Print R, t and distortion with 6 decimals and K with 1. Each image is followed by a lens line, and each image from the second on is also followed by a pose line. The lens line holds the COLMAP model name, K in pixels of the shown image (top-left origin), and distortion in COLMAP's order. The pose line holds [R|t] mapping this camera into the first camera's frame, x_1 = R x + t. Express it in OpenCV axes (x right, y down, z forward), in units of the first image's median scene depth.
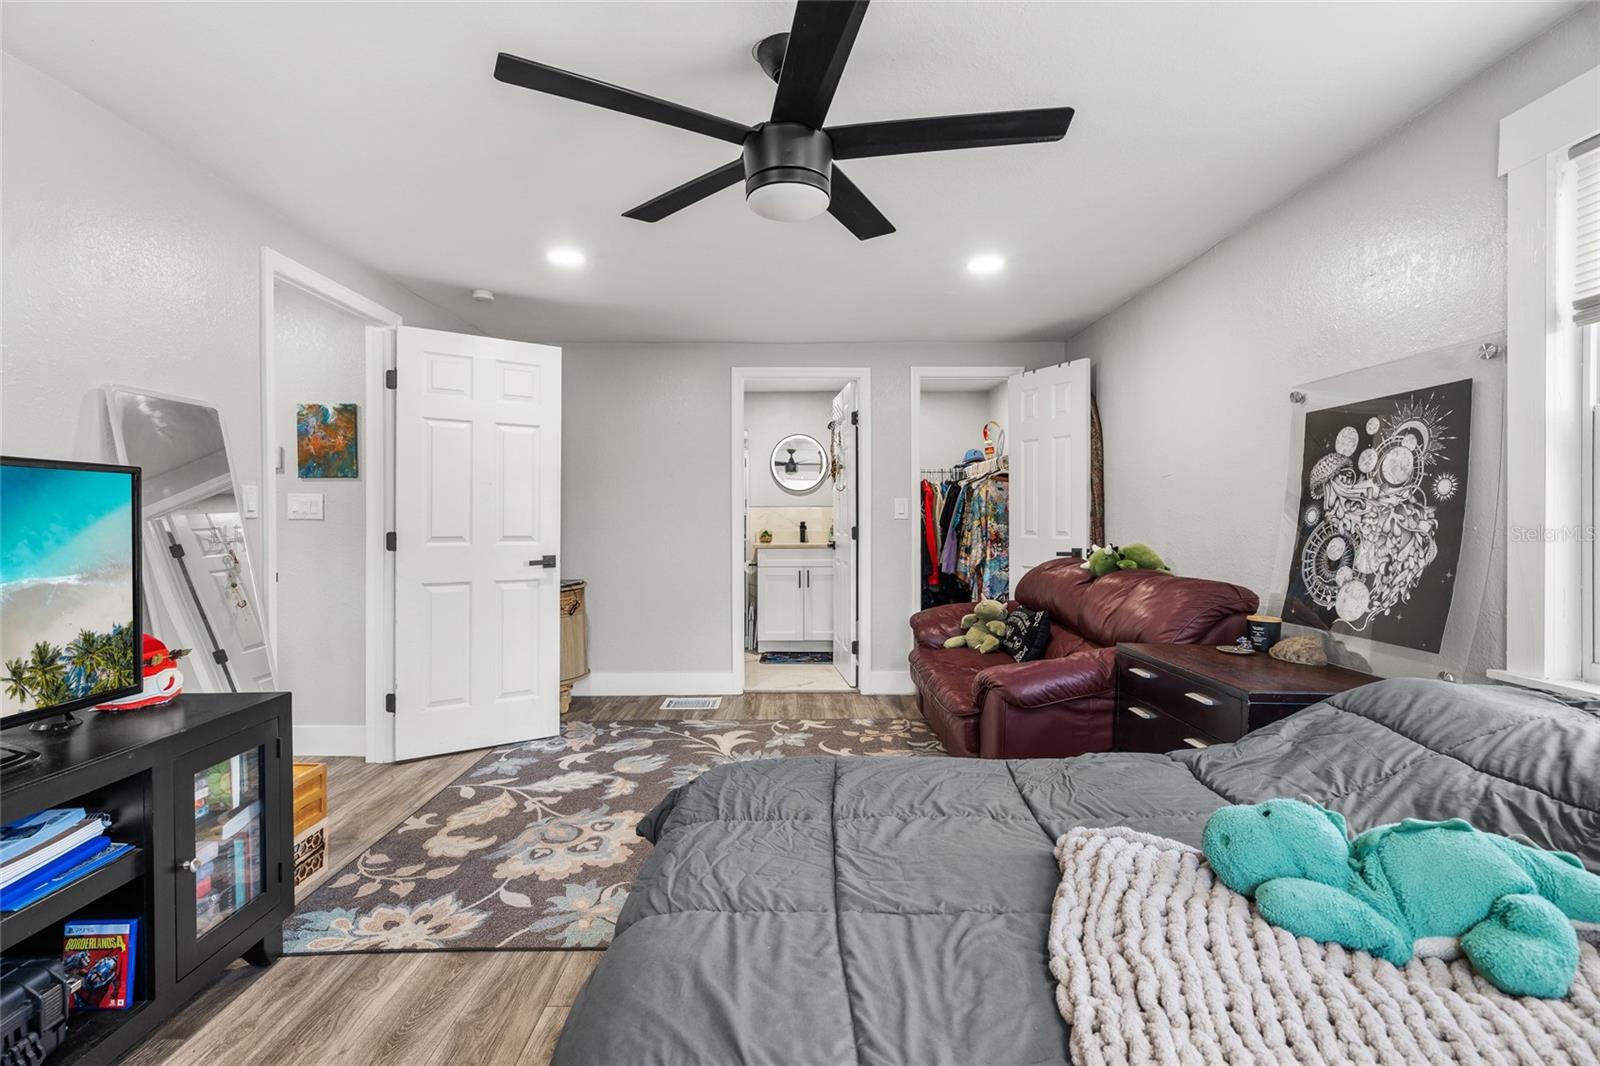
lens RADIAL K [[729.6, 0, 810.5], [0, 729.6, 535.2], [0, 0, 1]] dist [-0.006405, 0.002705]
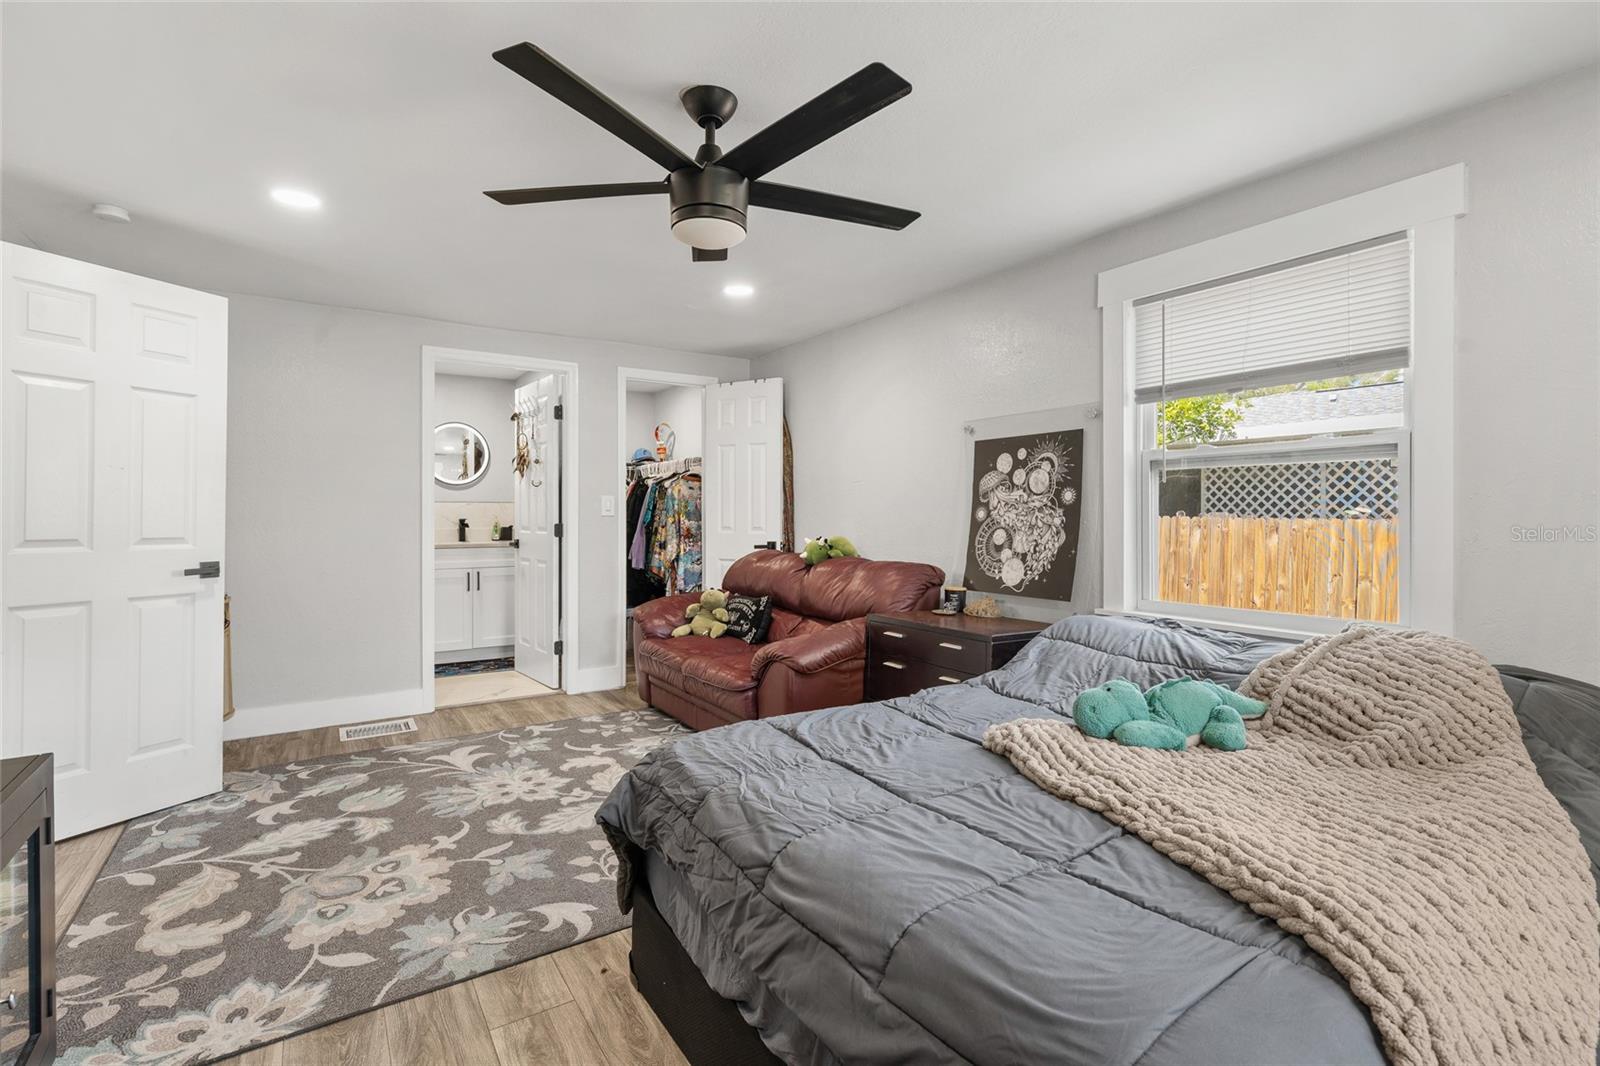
lens RADIAL K [[729.6, 0, 819.6], [0, 729.6, 538.9], [0, 0, 1]] dist [-0.006405, 0.002705]
pose [[0.834475, -0.017262, 0.550775, -0.384018], [0.012435, 0.999845, 0.012497, 0.000172], [-0.550905, -0.003579, 0.834560, -0.019741]]
